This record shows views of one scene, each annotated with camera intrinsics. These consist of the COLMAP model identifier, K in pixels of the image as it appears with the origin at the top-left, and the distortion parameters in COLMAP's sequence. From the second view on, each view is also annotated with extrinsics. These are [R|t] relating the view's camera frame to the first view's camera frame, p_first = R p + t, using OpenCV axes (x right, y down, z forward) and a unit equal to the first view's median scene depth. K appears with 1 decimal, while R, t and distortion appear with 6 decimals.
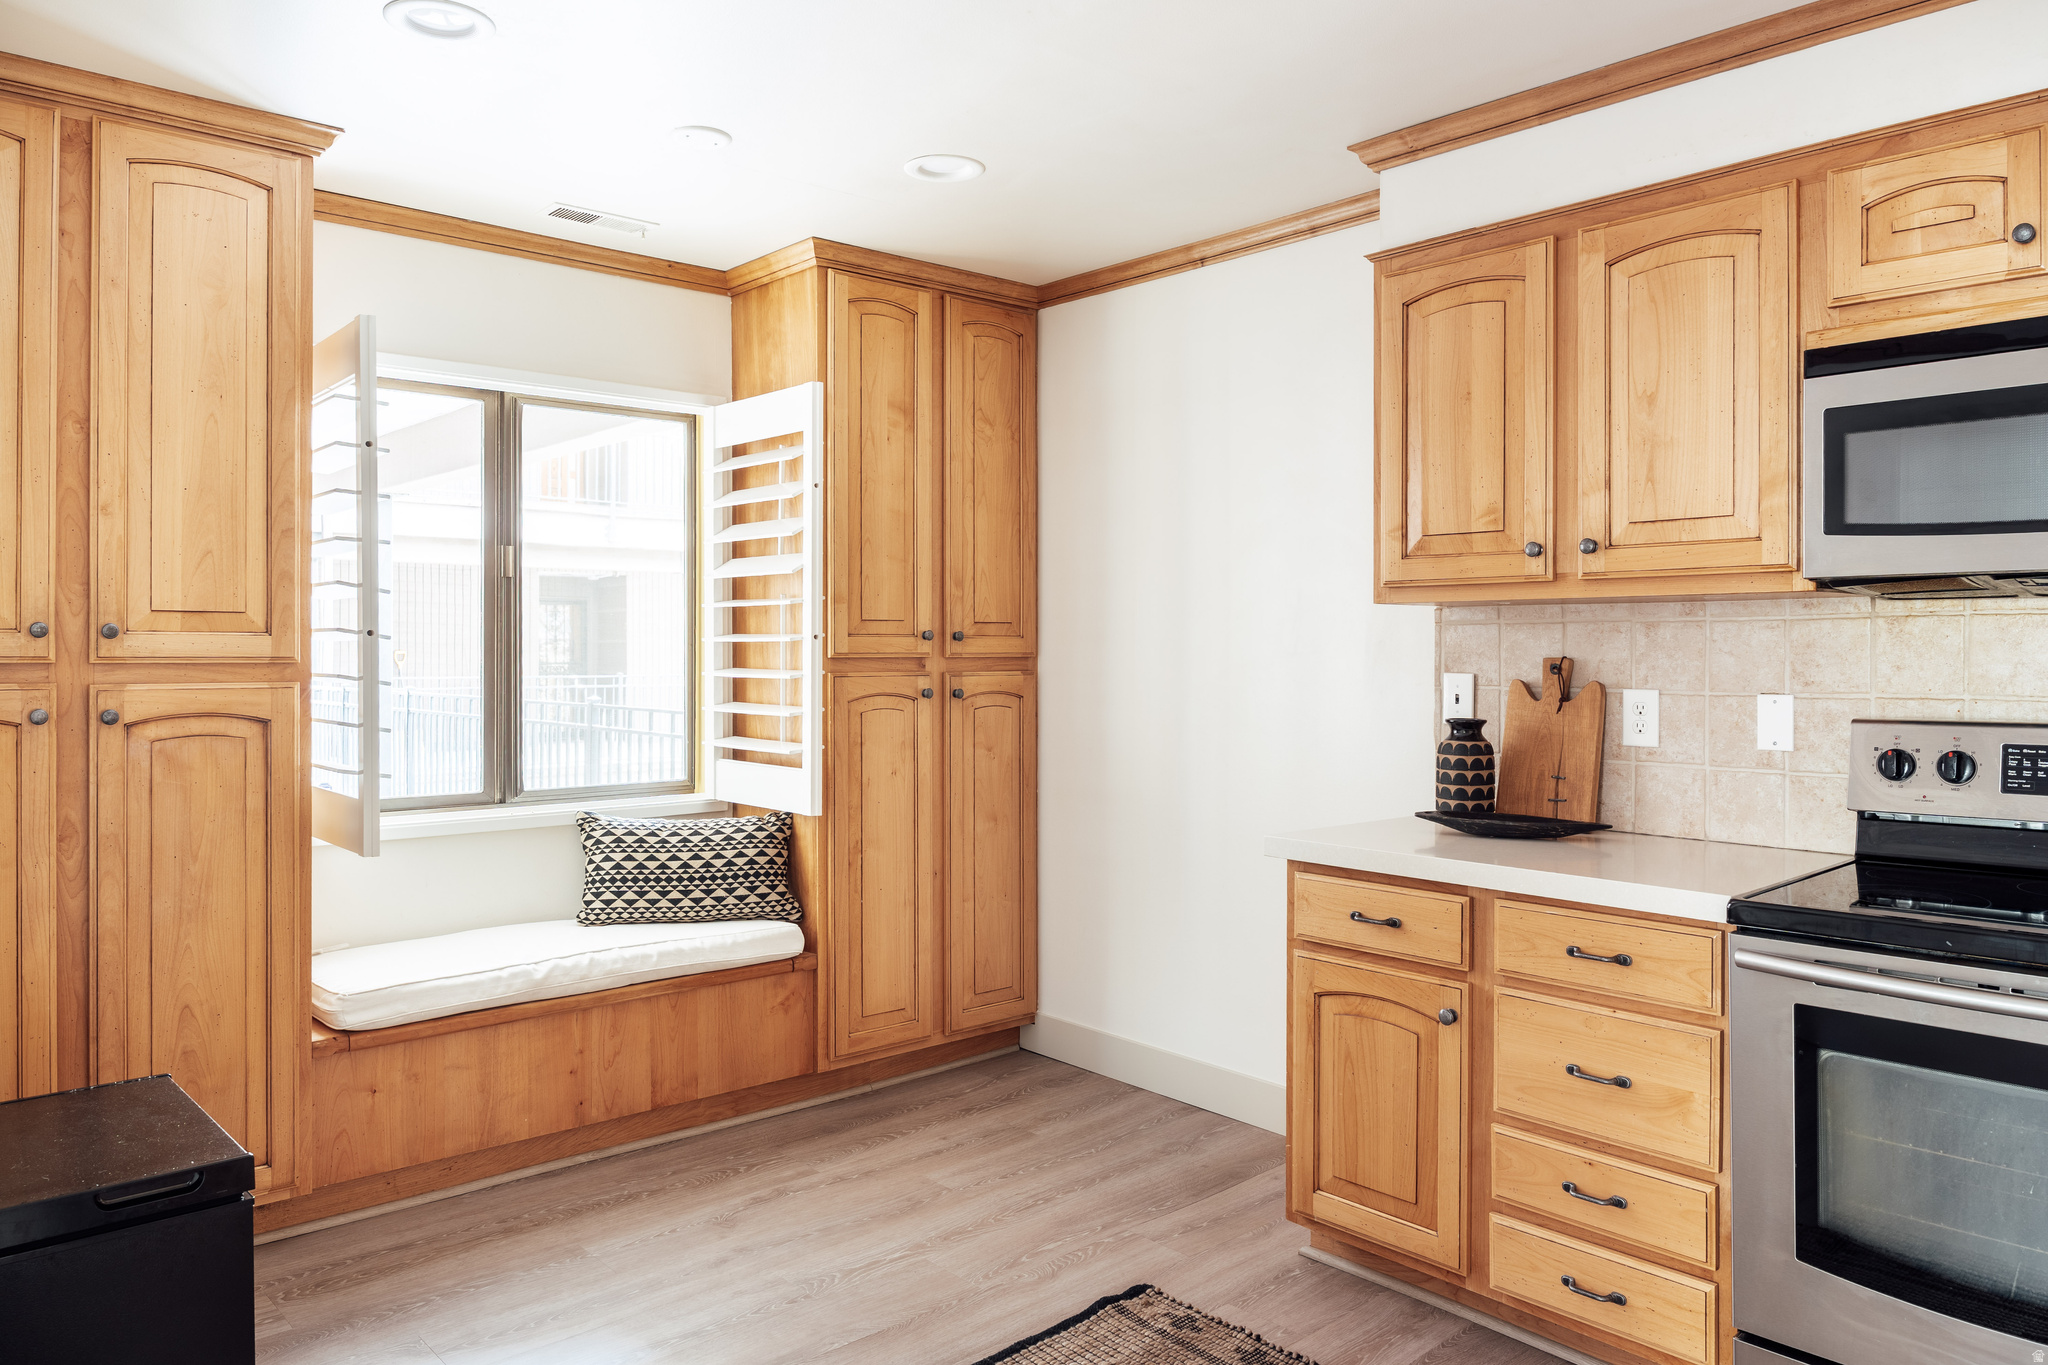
lens RADIAL K [[1371.4, 0, 1019.5], [0, 1371.4, 647.4], [0, 0, 1]] dist [-0.003741, -0.008870]
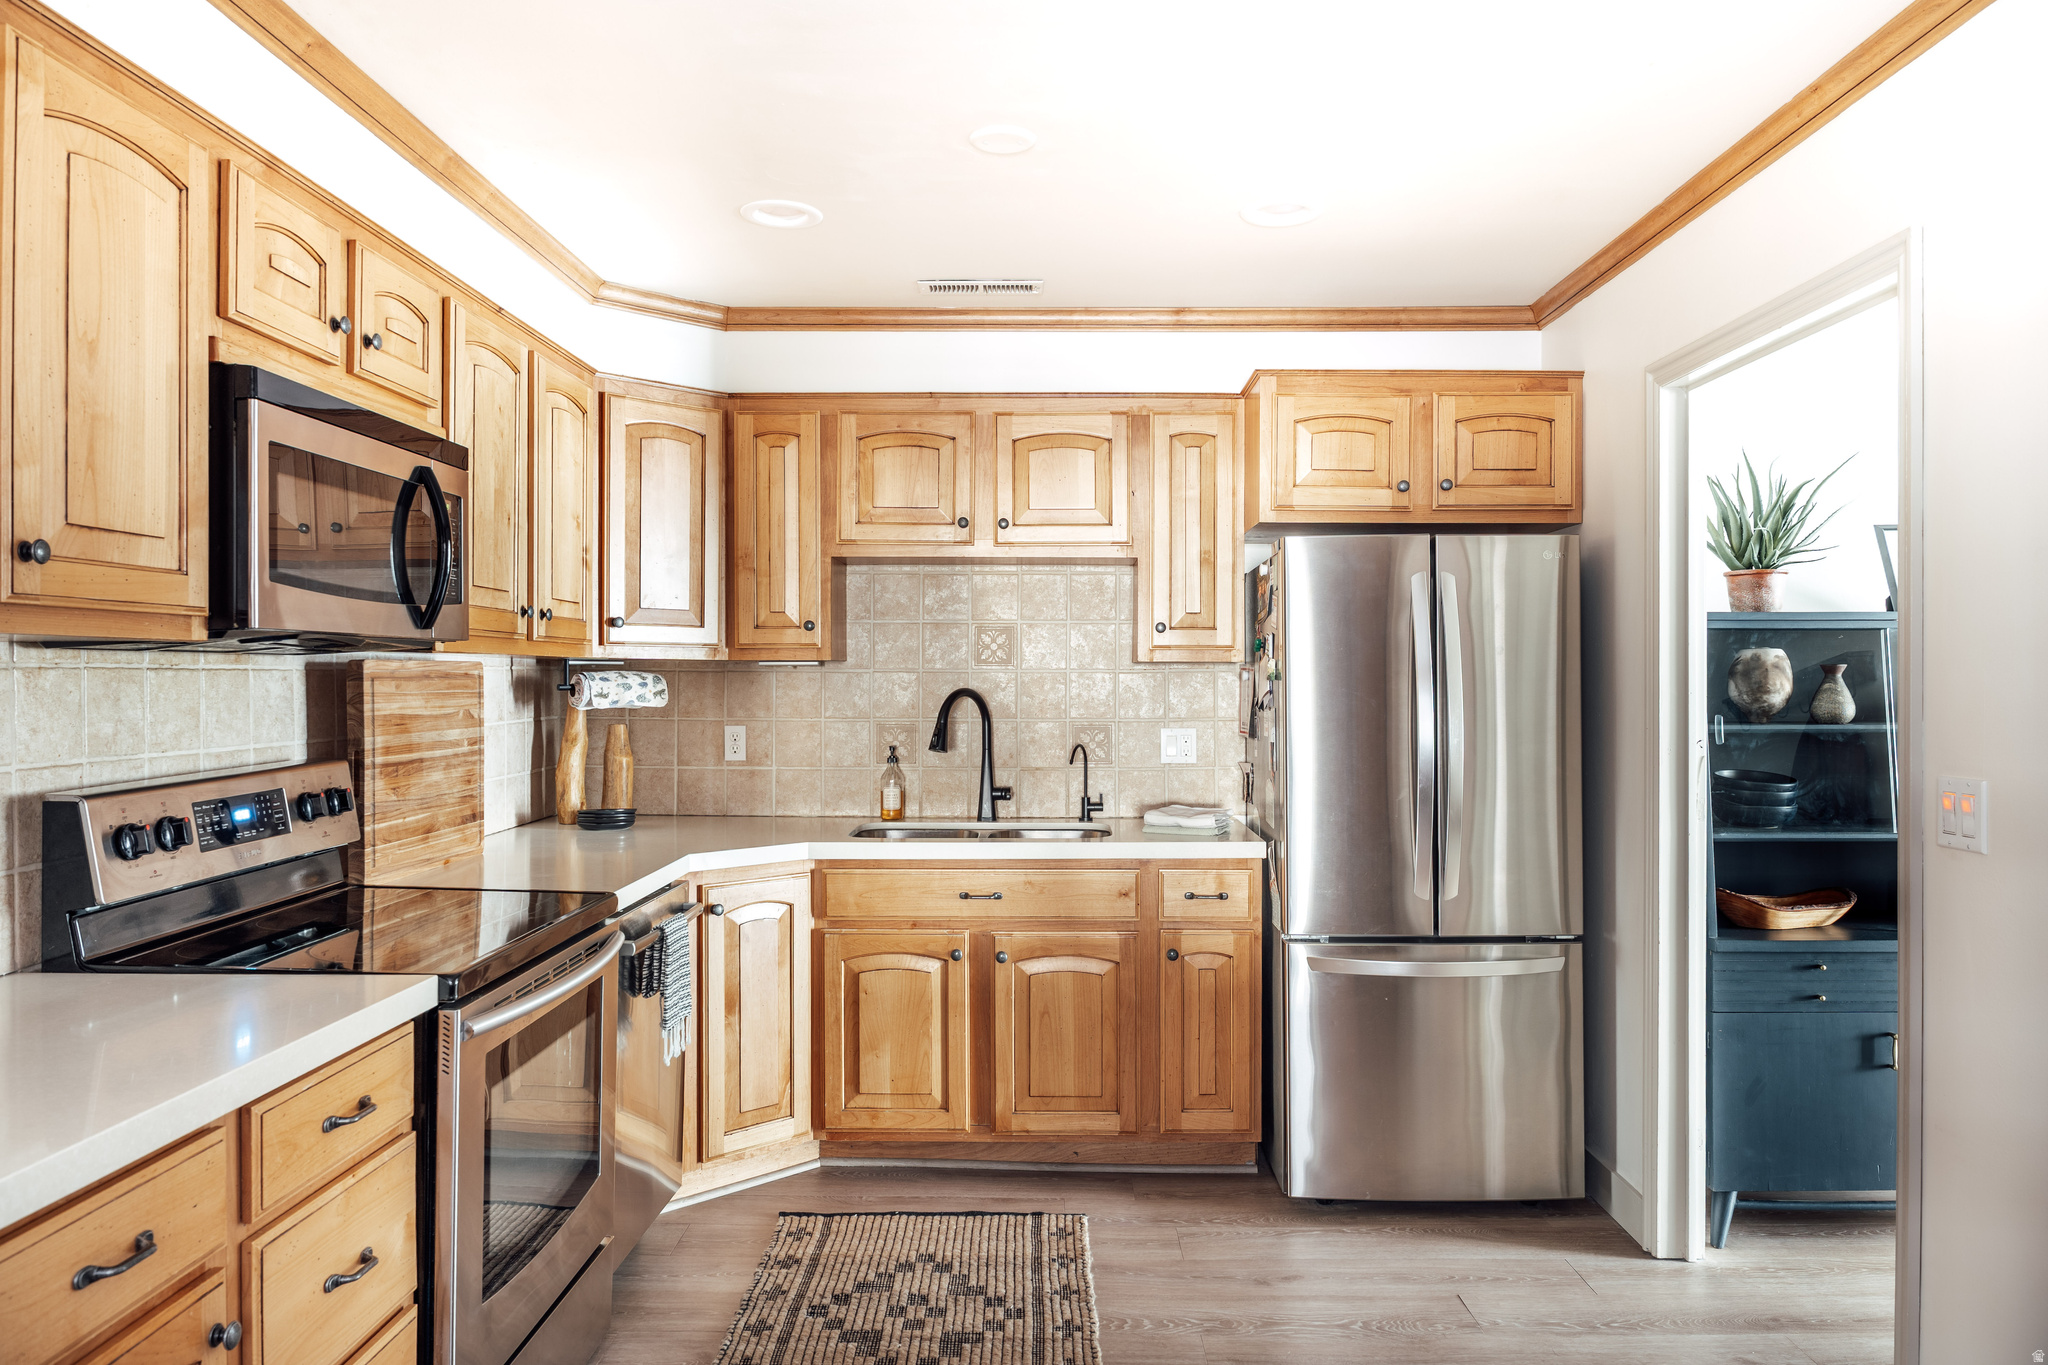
lens RADIAL K [[1371.4, 0, 1022.9], [0, 1371.4, 682.6], [0, 0, 1]] dist [-0.003741, -0.008870]
pose [[-0.714492, -0.003074, 0.699637, -0.344388], [-0.000554, 0.999993, 0.003828, -0.016976], [-0.699644, 0.002347, -0.714488, 1.148681]]
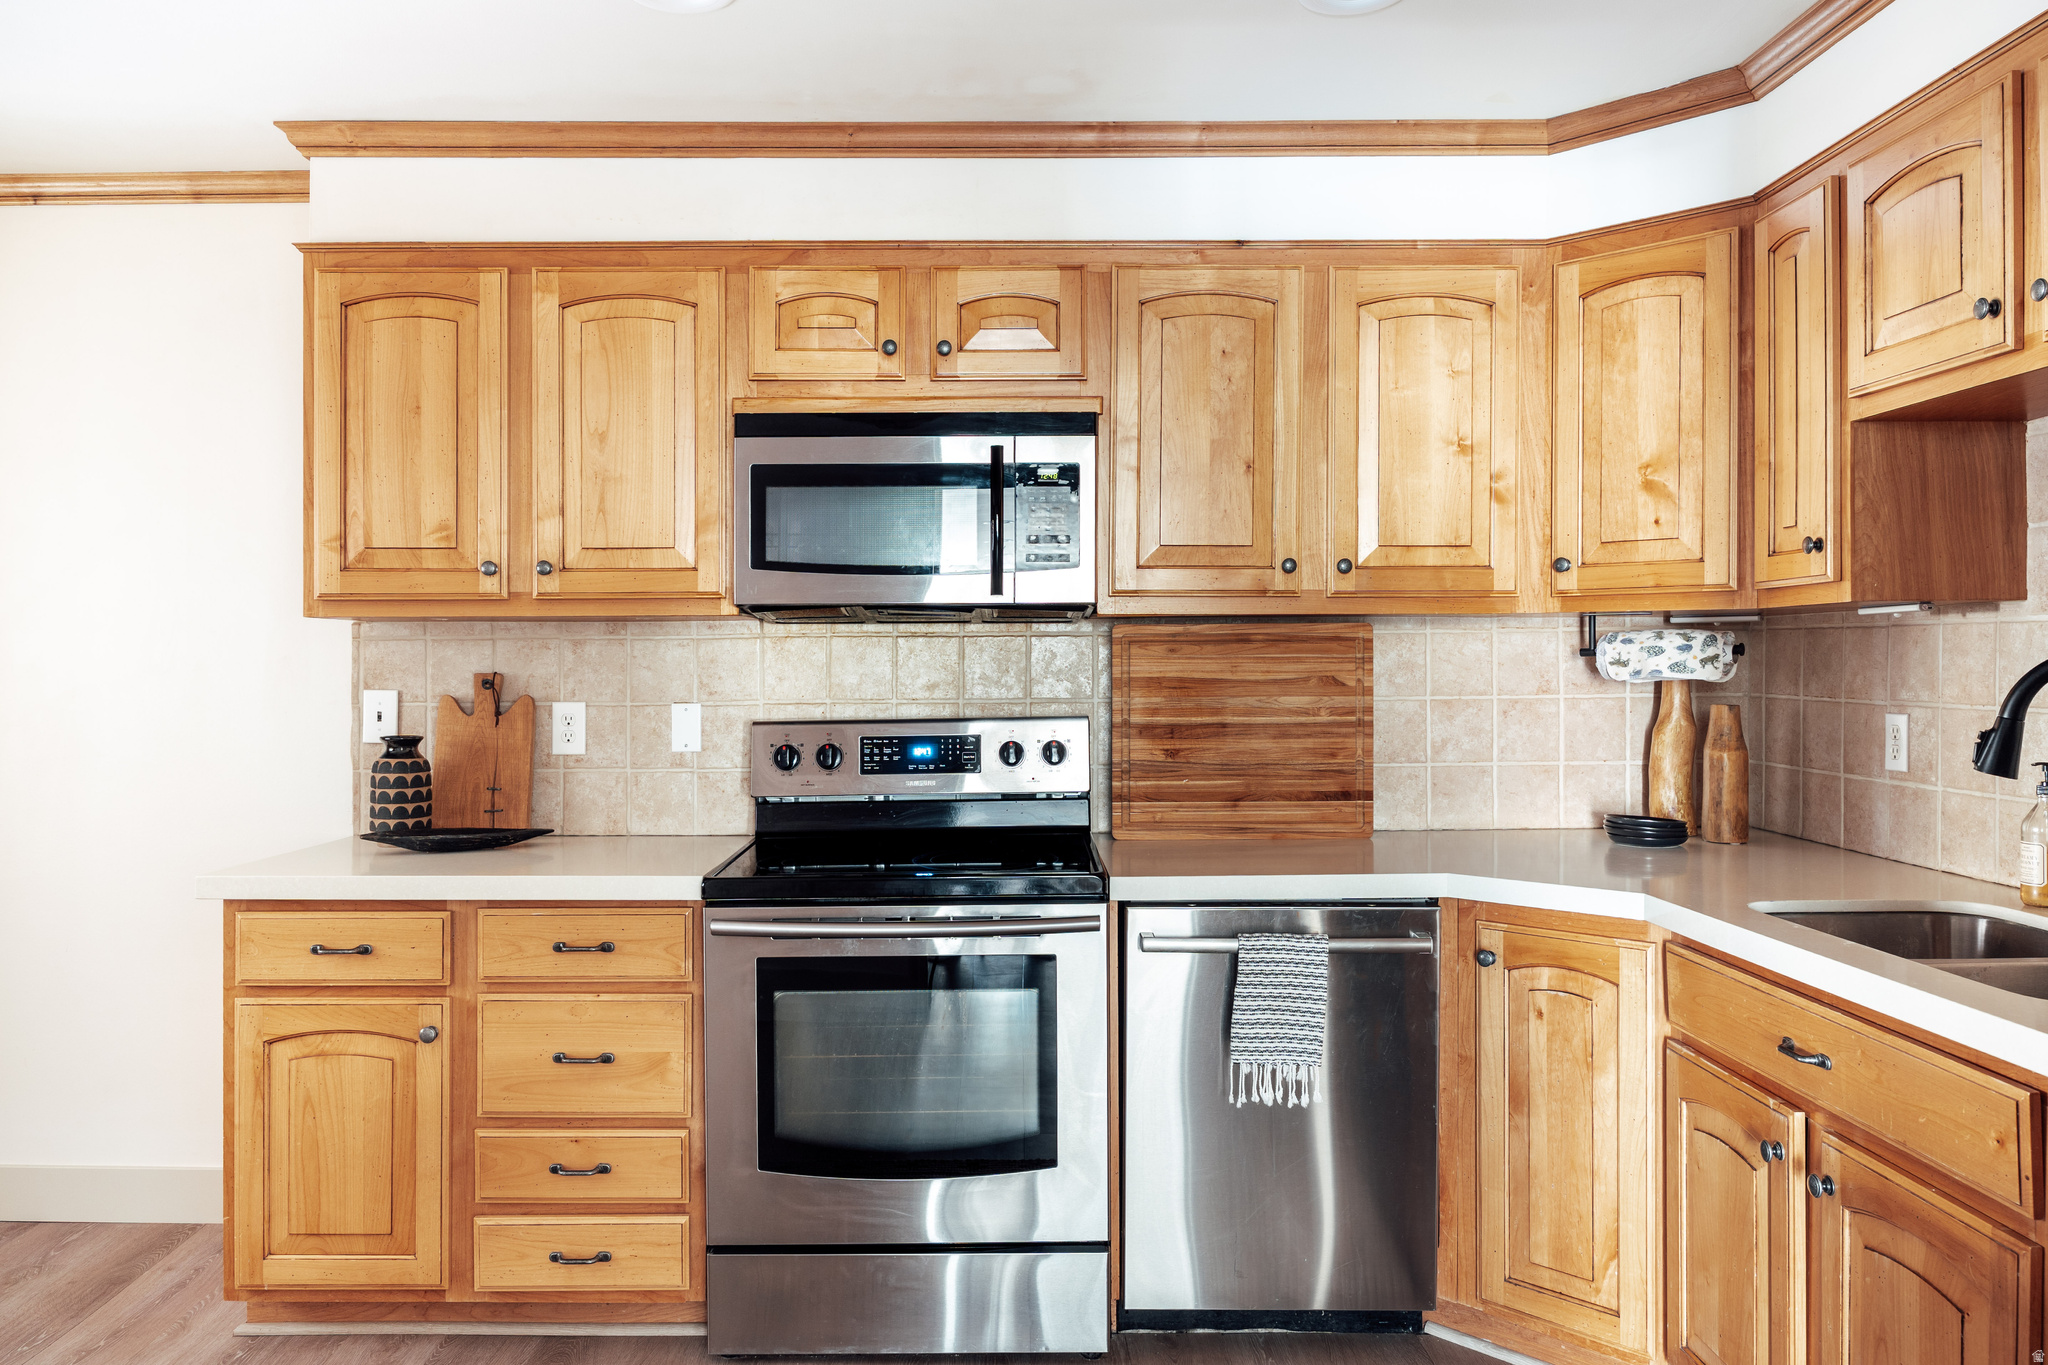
lens RADIAL K [[1371.4, 0, 1021.1], [0, 1371.4, 665.9], [0, 0, 1]] dist [-0.003741, -0.008870]
pose [[0.673130, -0.005012, 0.739507, -0.124346], [0.003638, 0.999987, 0.003466, -0.000178], [-0.739515, 0.000357, 0.673140, 0.010728]]
